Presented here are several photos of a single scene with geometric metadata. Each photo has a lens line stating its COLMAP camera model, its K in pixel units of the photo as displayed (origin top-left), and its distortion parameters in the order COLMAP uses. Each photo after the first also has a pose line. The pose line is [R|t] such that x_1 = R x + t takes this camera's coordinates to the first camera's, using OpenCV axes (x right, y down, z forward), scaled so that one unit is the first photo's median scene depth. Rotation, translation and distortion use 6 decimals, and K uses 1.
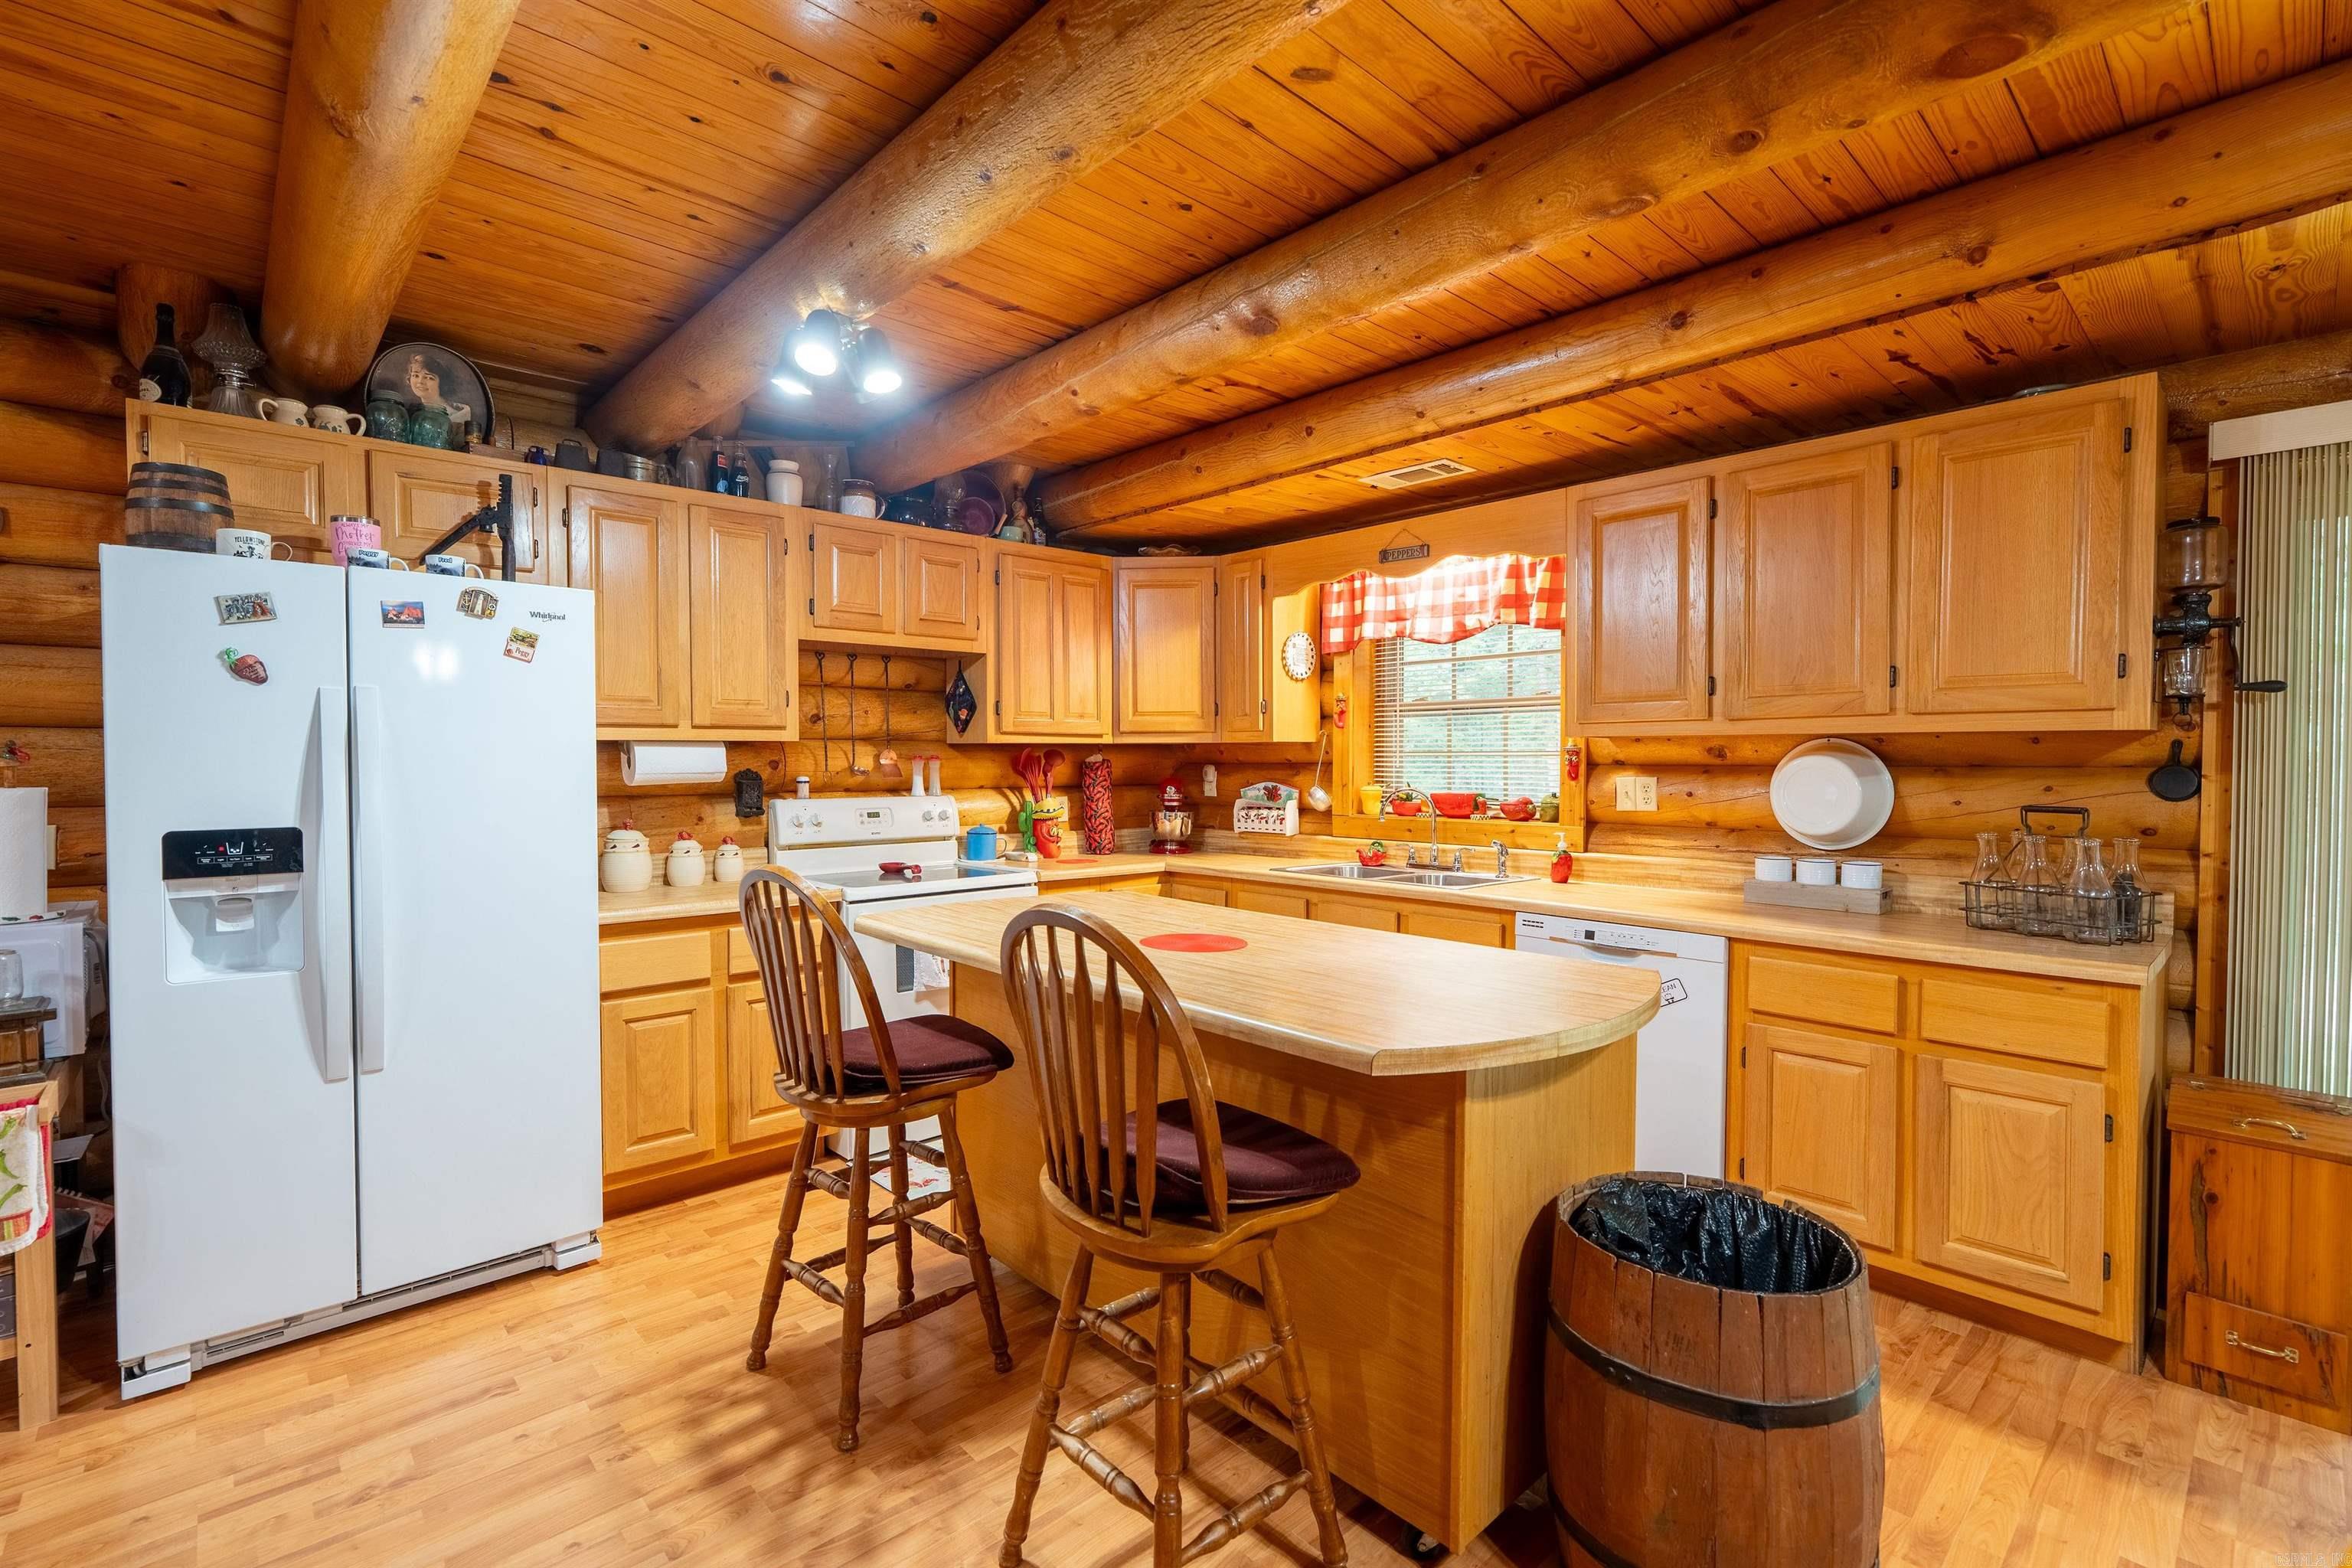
lens RADIAL K [[1051.6, 0, 1173.8], [0, 1051.6, 783.1], [0, 0, 1]] dist [-0.008393, 0.003449]
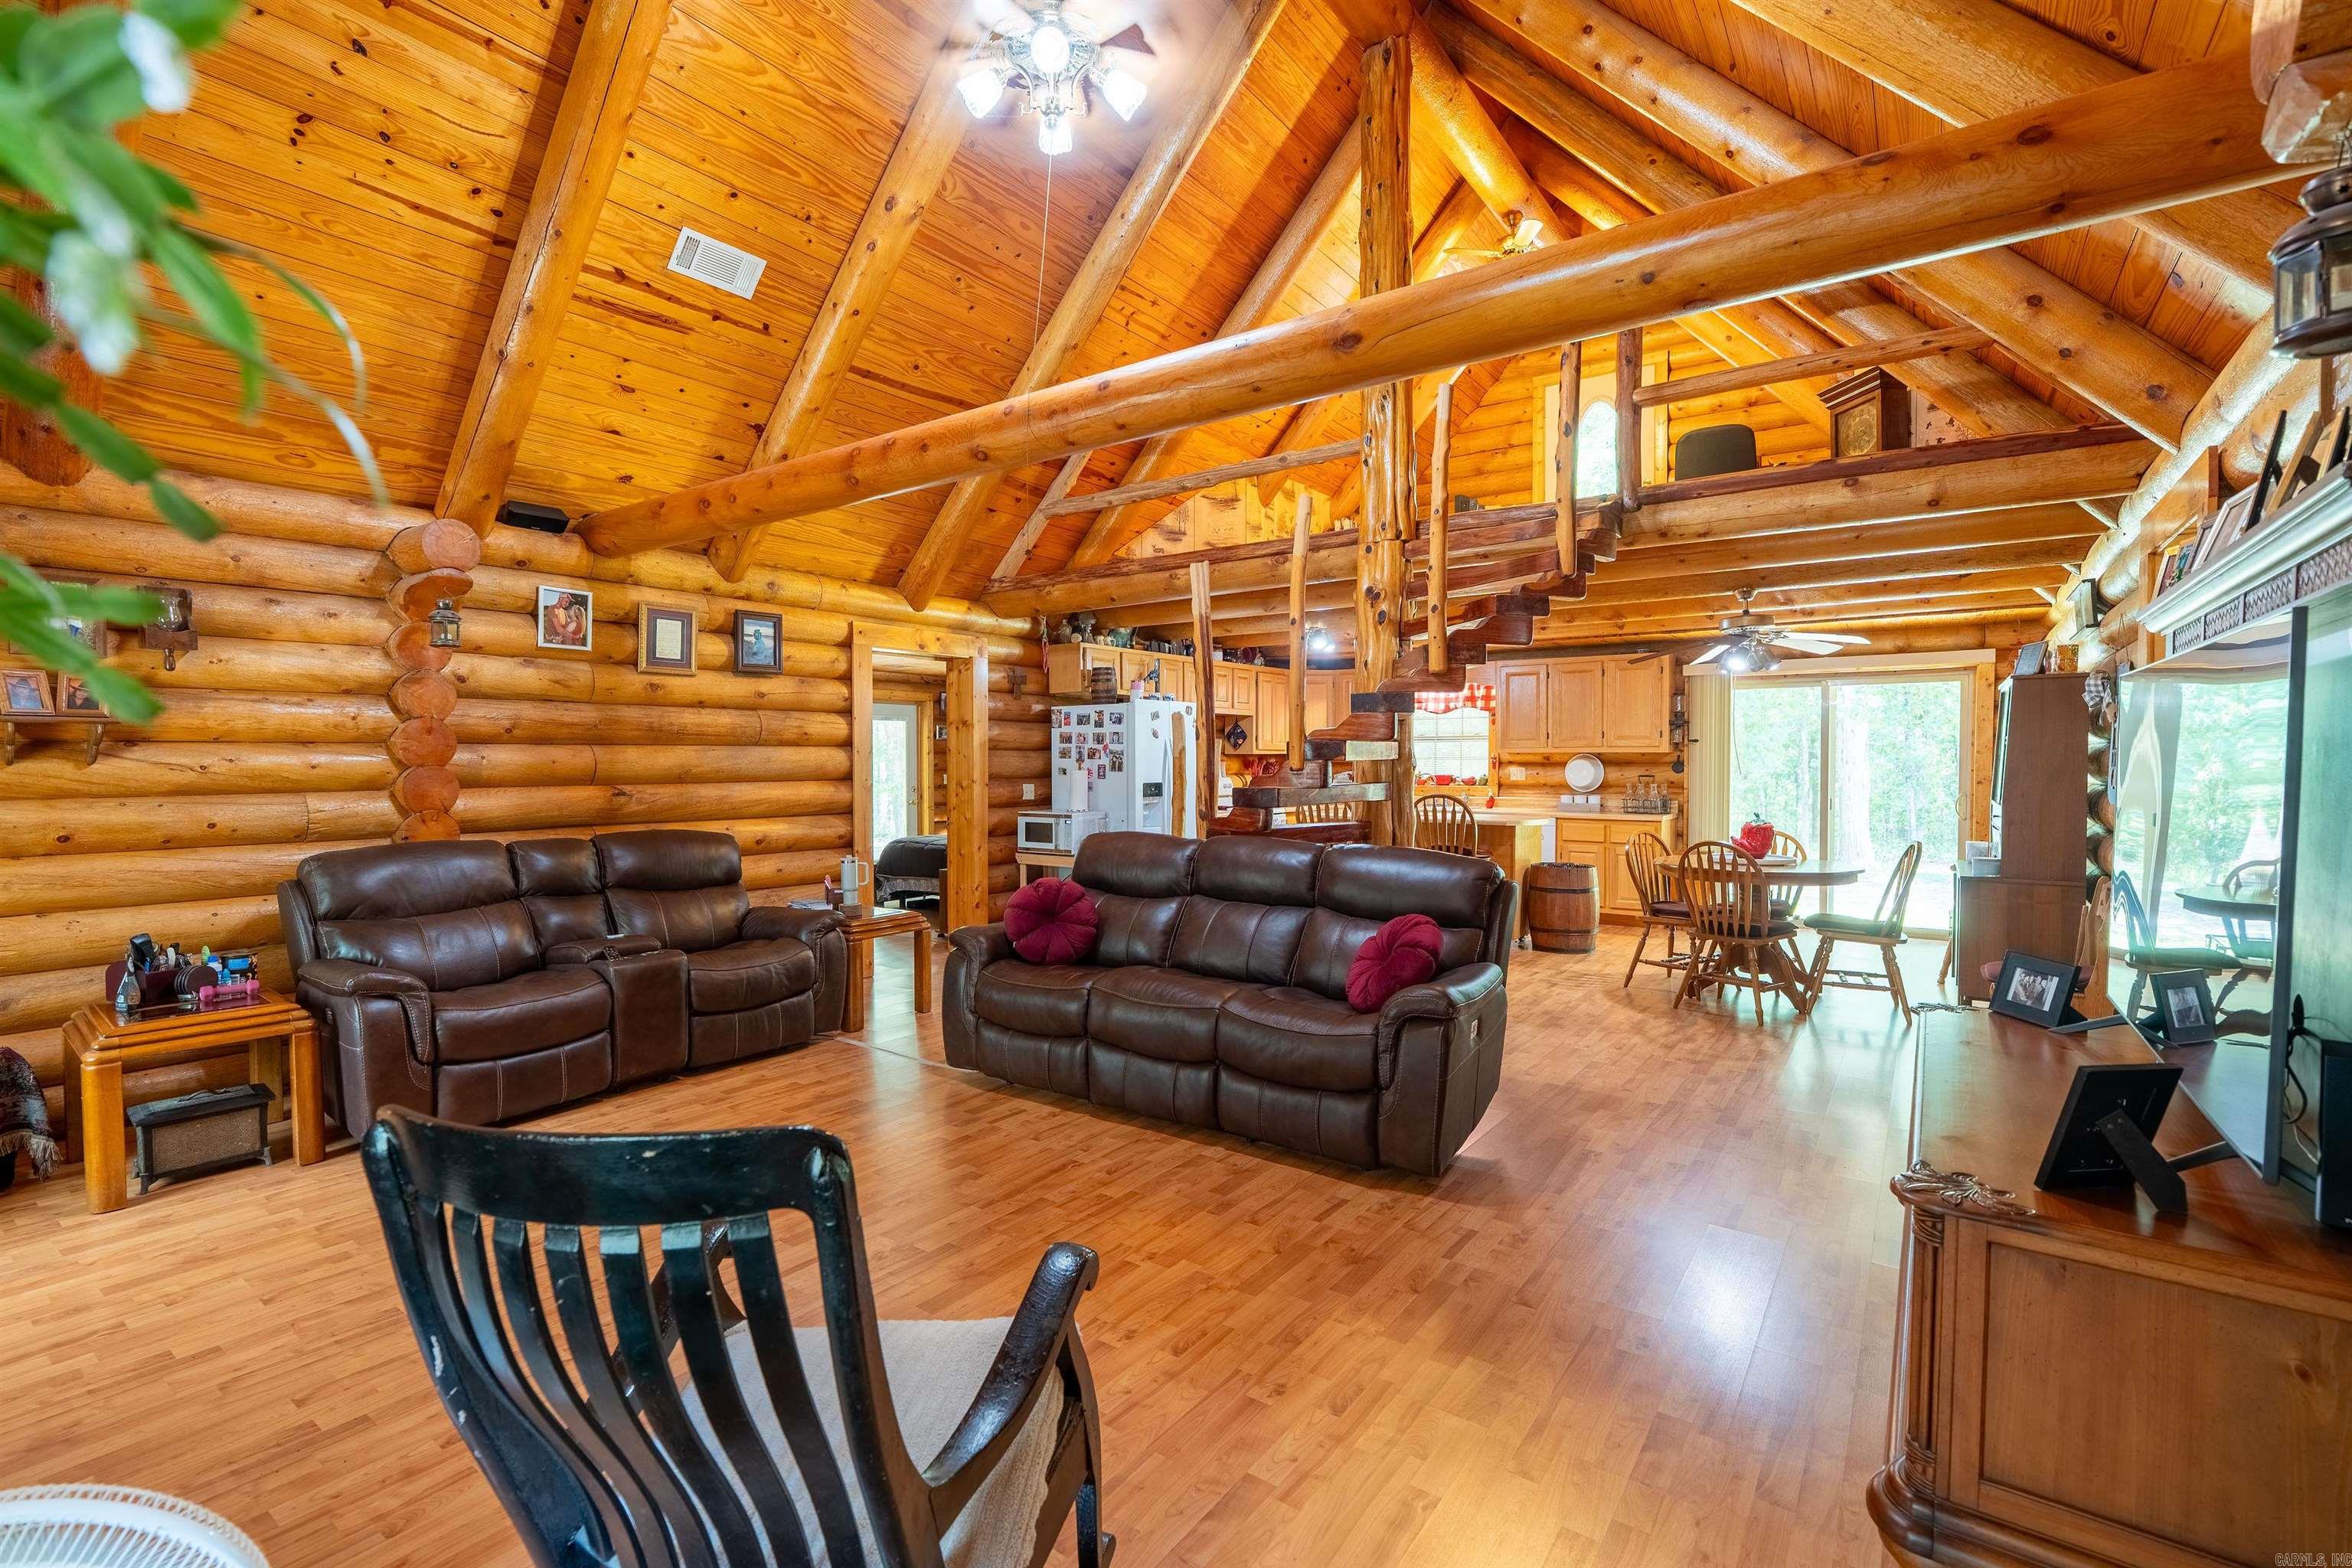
lens RADIAL K [[1051.6, 0, 1177.5], [0, 1051.6, 777.7], [0, 0, 1]] dist [-0.008393, 0.003449]
pose [[0.979283, -0.003922, 0.202460, -0.981537], [0.005302, 0.999966, -0.006275, 0.033002], [-0.202428, 0.007219, 0.979270, -1.490860]]
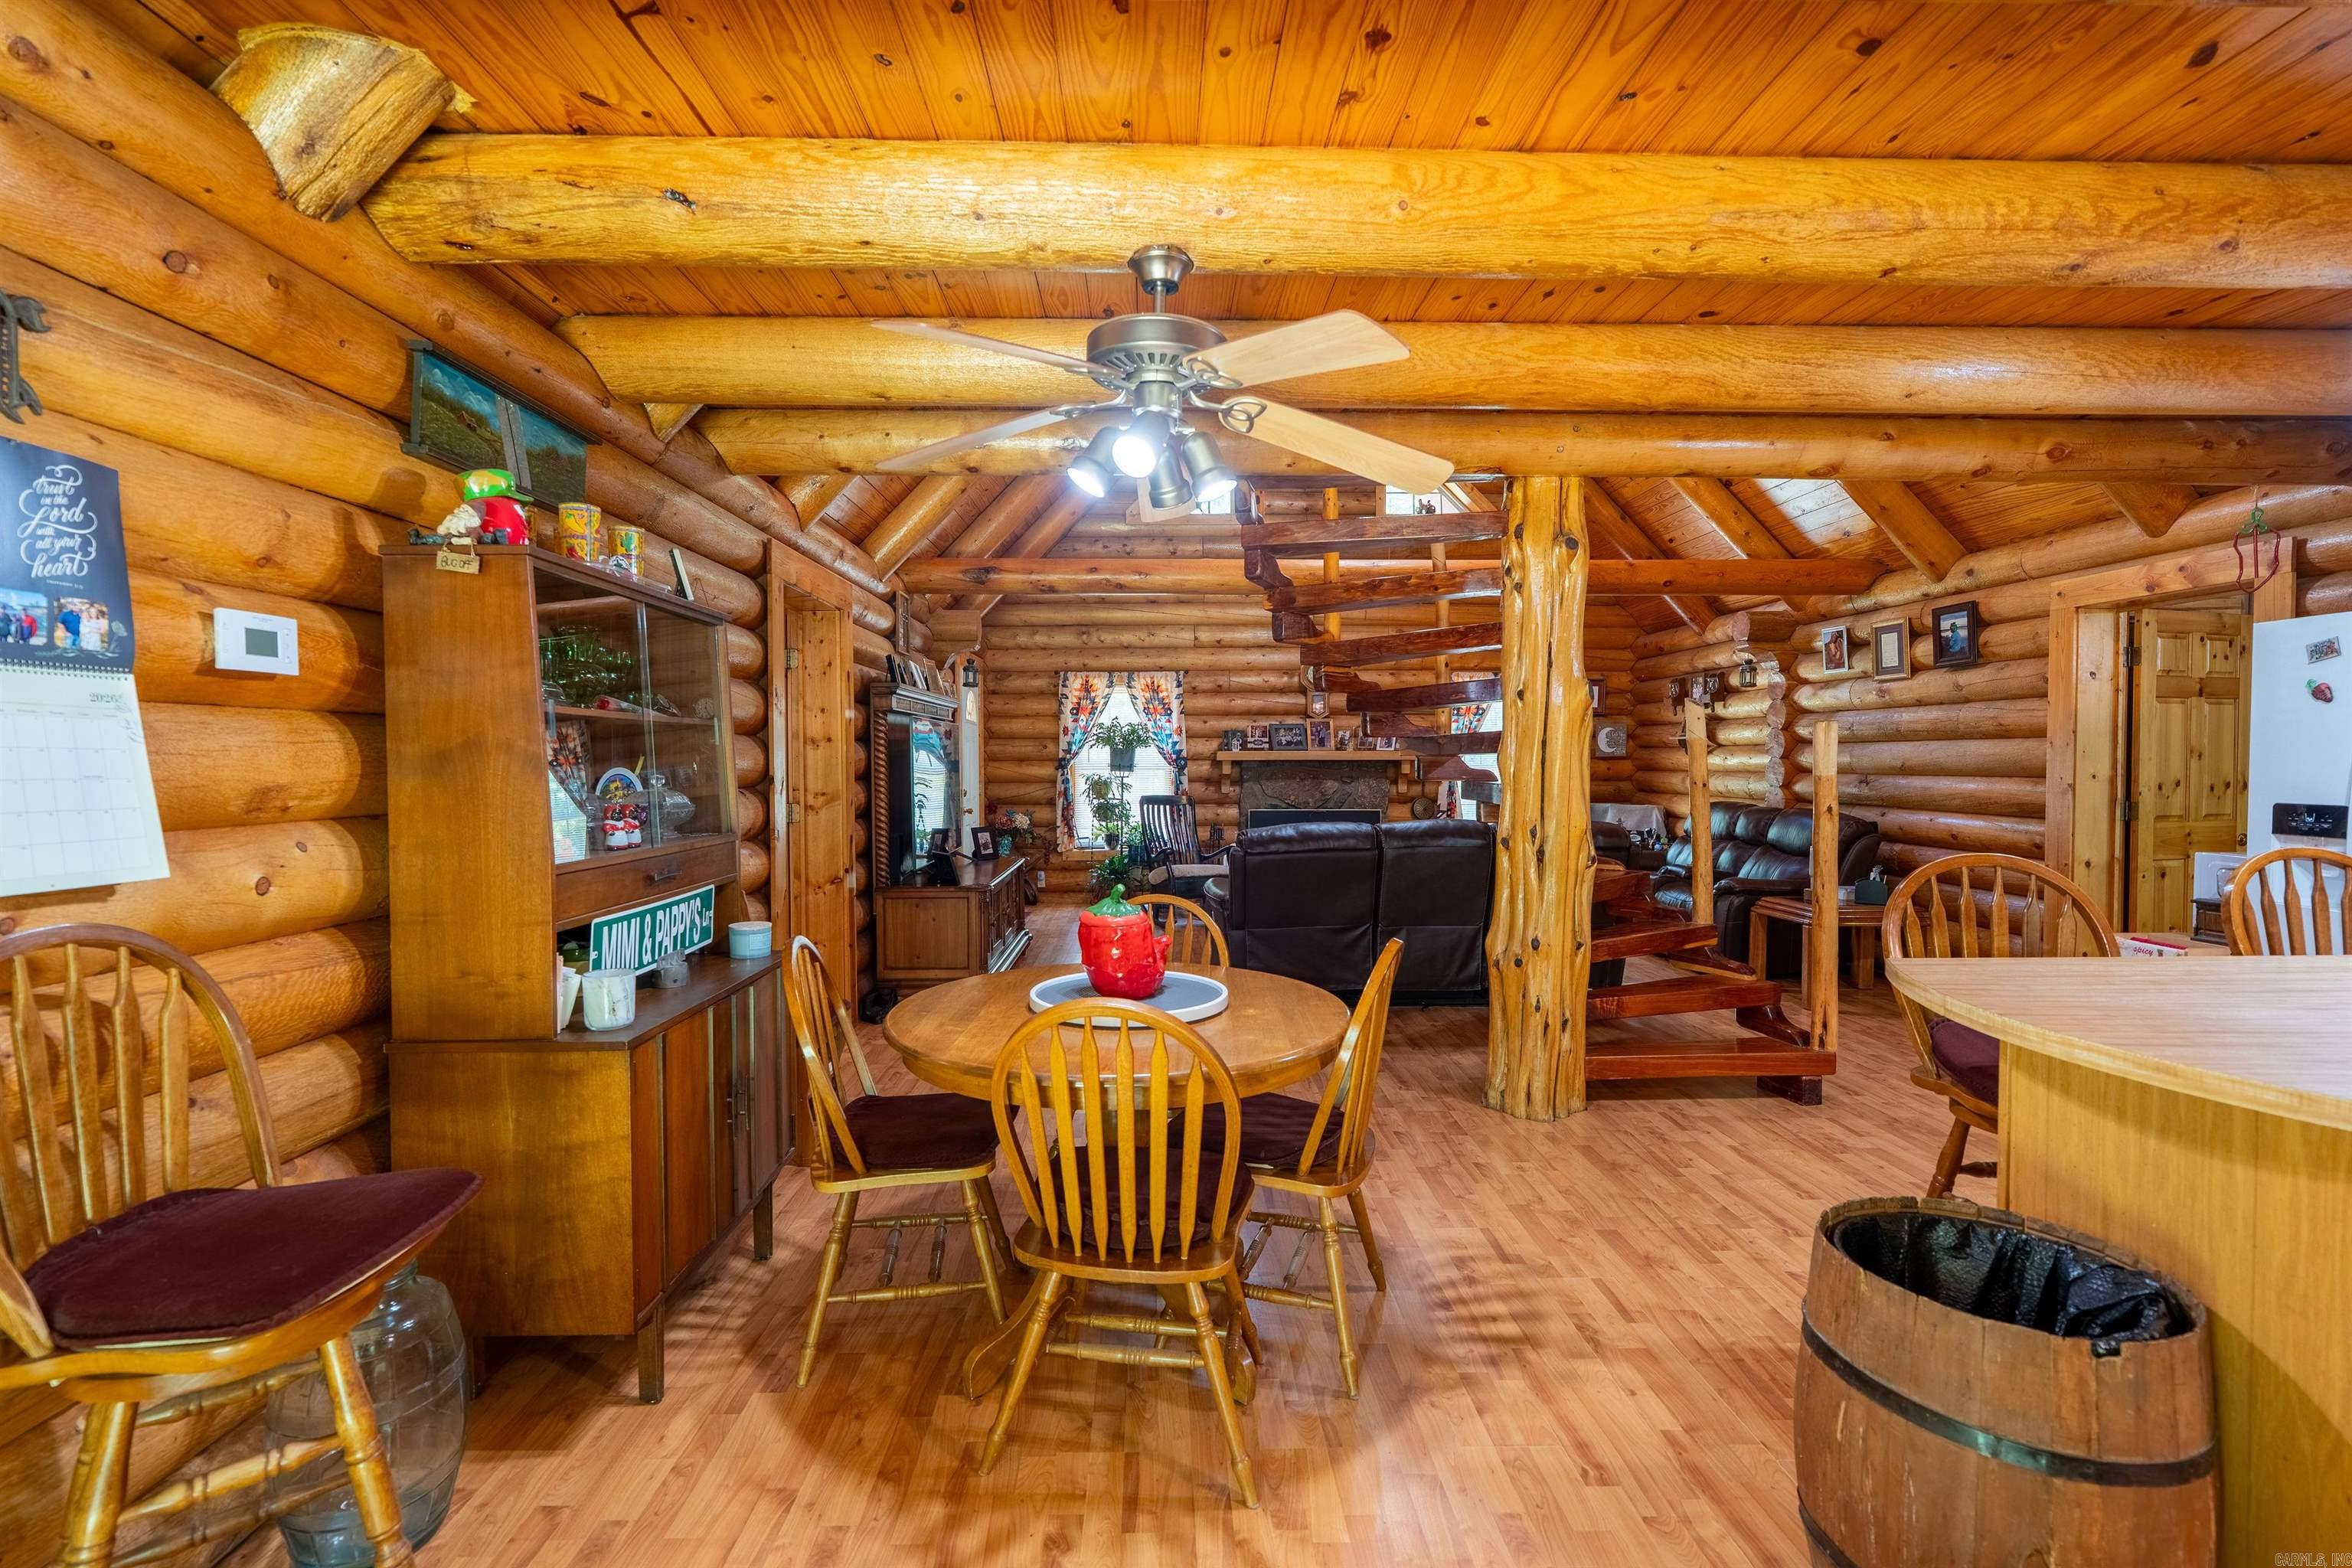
lens RADIAL K [[1051.6, 0, 1171.8], [0, 1051.6, 781.8], [0, 0, 1]] dist [-0.008393, 0.003449]
pose [[-0.663812, 0.018522, -0.747670, 0.811892], [-0.017019, 0.999060, 0.039859, -0.011642], [0.747706, 0.039184, -0.662873, 0.511636]]
